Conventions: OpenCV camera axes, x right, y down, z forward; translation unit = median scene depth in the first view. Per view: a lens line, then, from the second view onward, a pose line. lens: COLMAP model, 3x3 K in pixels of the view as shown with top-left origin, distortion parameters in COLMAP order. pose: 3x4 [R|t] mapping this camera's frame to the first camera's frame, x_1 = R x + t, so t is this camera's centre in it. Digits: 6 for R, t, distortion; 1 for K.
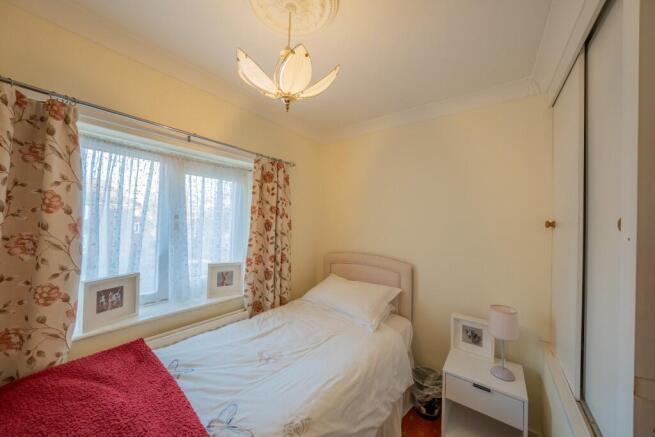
lens RADIAL K [[225.9, 0, 327.9], [0, 225.9, 216.2], [0, 0, 1]] dist [-0.011218, 0.000320]
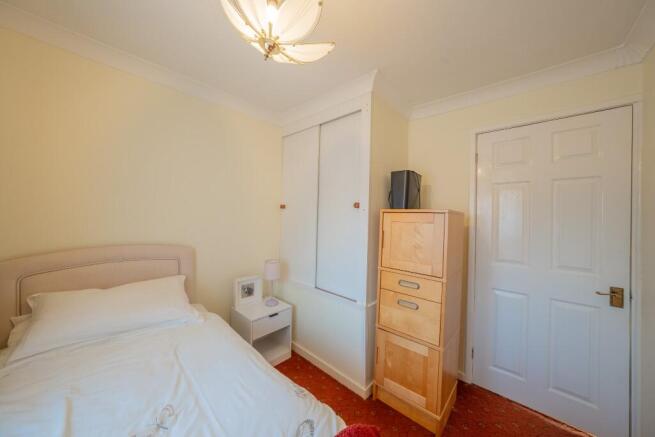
lens RADIAL K [[225.9, 0, 327.9], [0, 225.9, 216.2], [0, 0, 1]] dist [-0.011218, 0.000320]
pose [[0.110415, -0.023711, 0.993603, -0.620717], [-0.050027, 0.998316, 0.029383, 0.034729], [-0.992626, -0.052952, 0.109043, 0.414760]]
